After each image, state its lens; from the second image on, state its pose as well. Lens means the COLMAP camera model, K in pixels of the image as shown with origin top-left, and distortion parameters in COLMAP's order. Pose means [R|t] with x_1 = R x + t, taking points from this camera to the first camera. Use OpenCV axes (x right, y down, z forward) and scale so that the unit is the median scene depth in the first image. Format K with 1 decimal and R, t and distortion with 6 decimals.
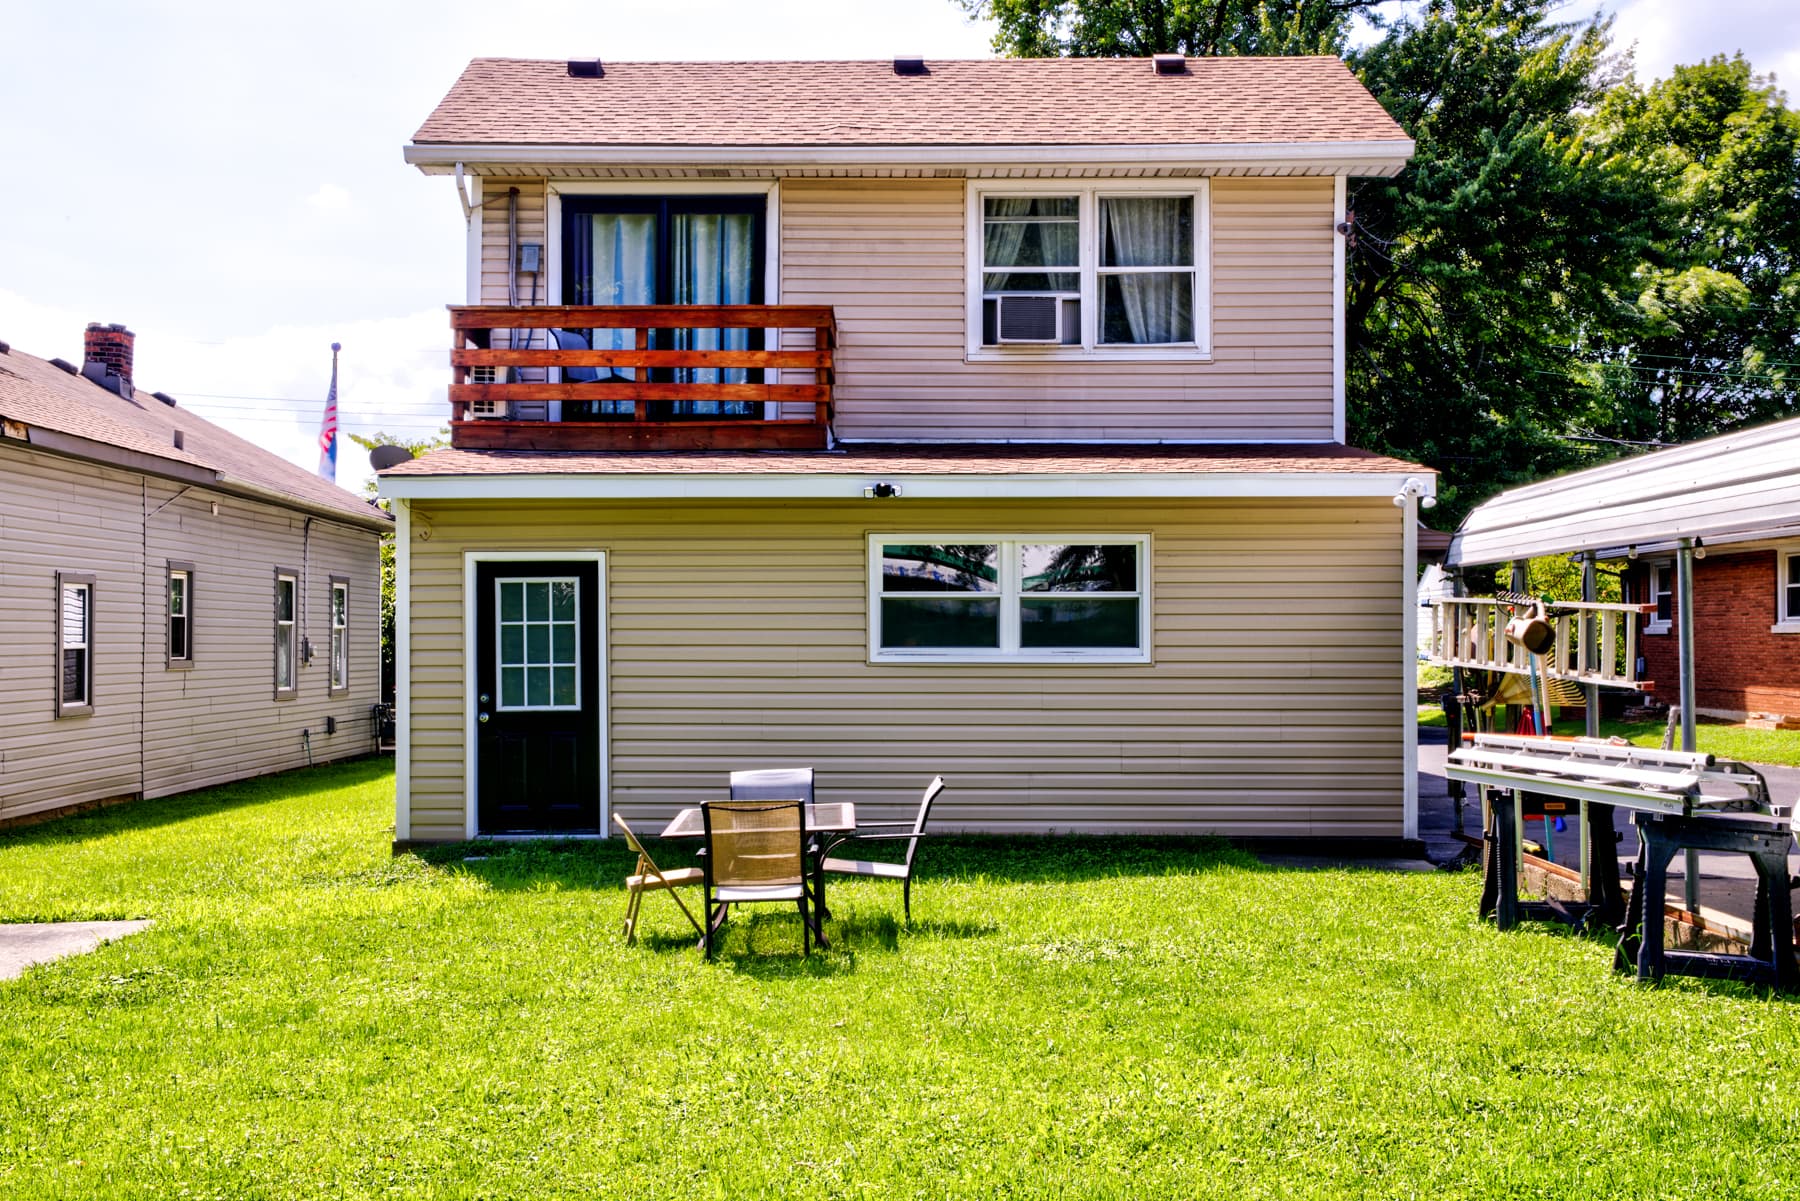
lens RADIAL K [[1333.6, 0, 884.0], [0, 1333.6, 617.1], [0, 0, 1]] dist [0.043999, -0.001769]
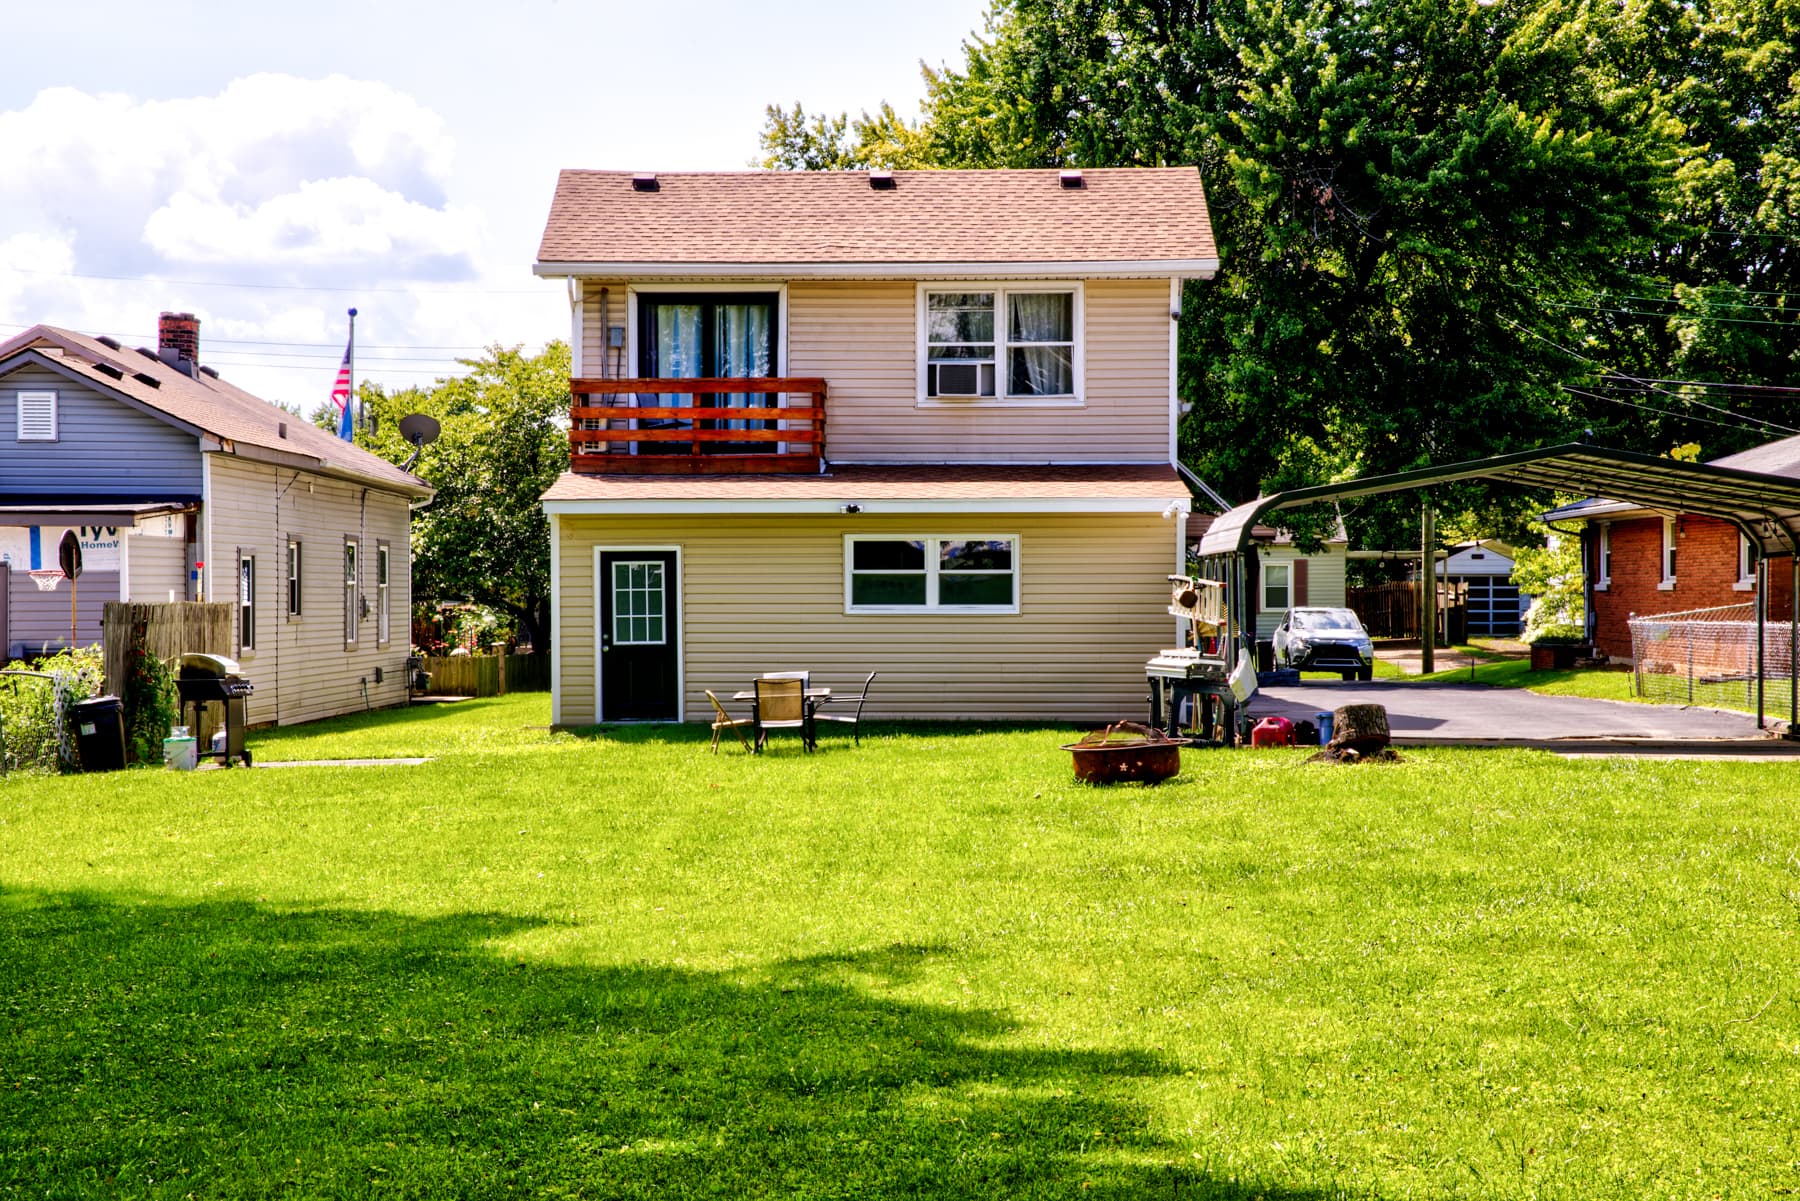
lens RADIAL K [[1871.3, 0, 907.0], [0, 1871.3, 603.2], [0, 0, 1]] dist [0.121399, 0.000000]
pose [[0.999925, -0.000718, -0.012203, 0.076623], [0.000983, 0.999763, 0.021751, -0.023489], [0.012184, -0.021761, 0.999689, -1.049033]]
